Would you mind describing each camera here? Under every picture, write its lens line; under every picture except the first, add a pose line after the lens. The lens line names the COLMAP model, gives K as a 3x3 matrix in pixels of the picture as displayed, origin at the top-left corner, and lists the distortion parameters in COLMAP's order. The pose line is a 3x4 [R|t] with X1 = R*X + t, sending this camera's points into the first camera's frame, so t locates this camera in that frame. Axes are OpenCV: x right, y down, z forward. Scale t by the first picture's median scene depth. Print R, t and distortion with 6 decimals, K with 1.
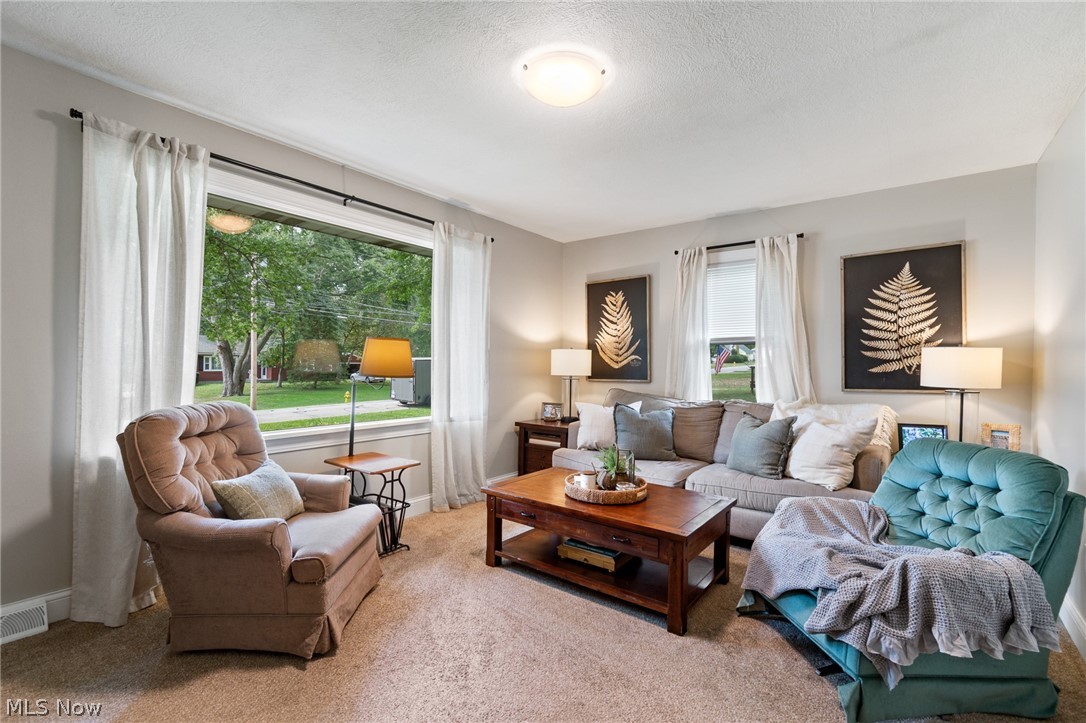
lens RADIAL K [[486.6, 0, 543.0], [0, 486.6, 361.5], [0, 0, 1]] dist [-0.001323, -0.000150]
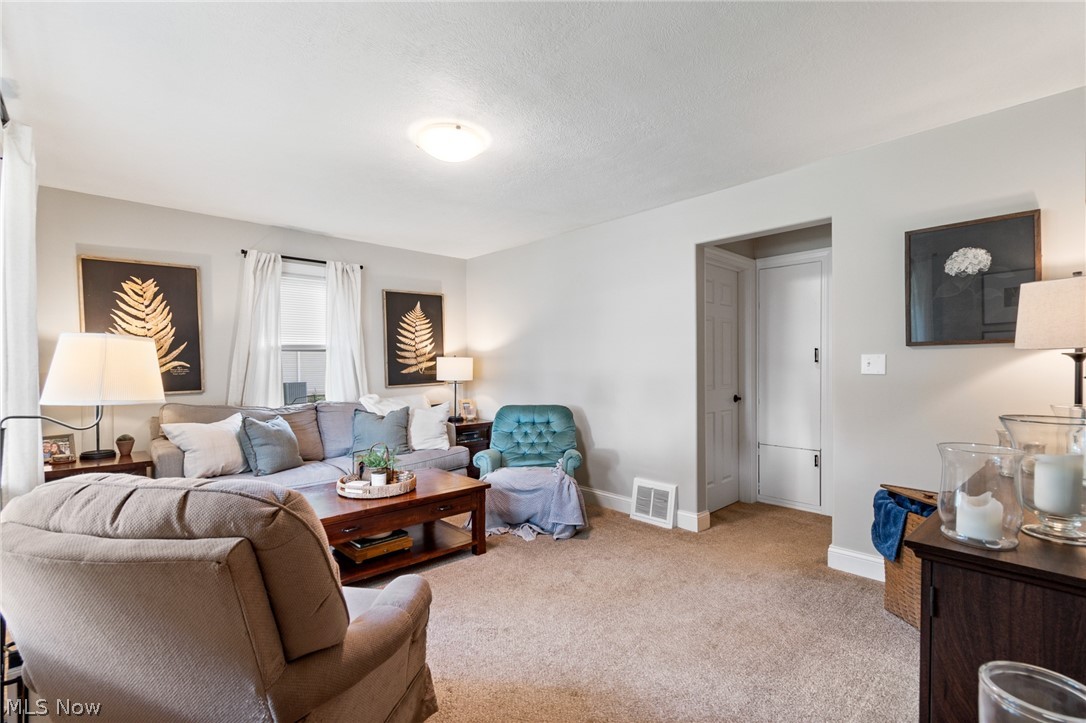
lens RADIAL K [[486.6, 0, 543.0], [0, 486.6, 361.5], [0, 0, 1]] dist [-0.001323, -0.000150]
pose [[0.169274, -0.002828, 0.985565, -0.635261], [0.006856, 0.999975, 0.001692, -0.011865], [-0.985545, 0.006471, 0.169289, 0.317099]]
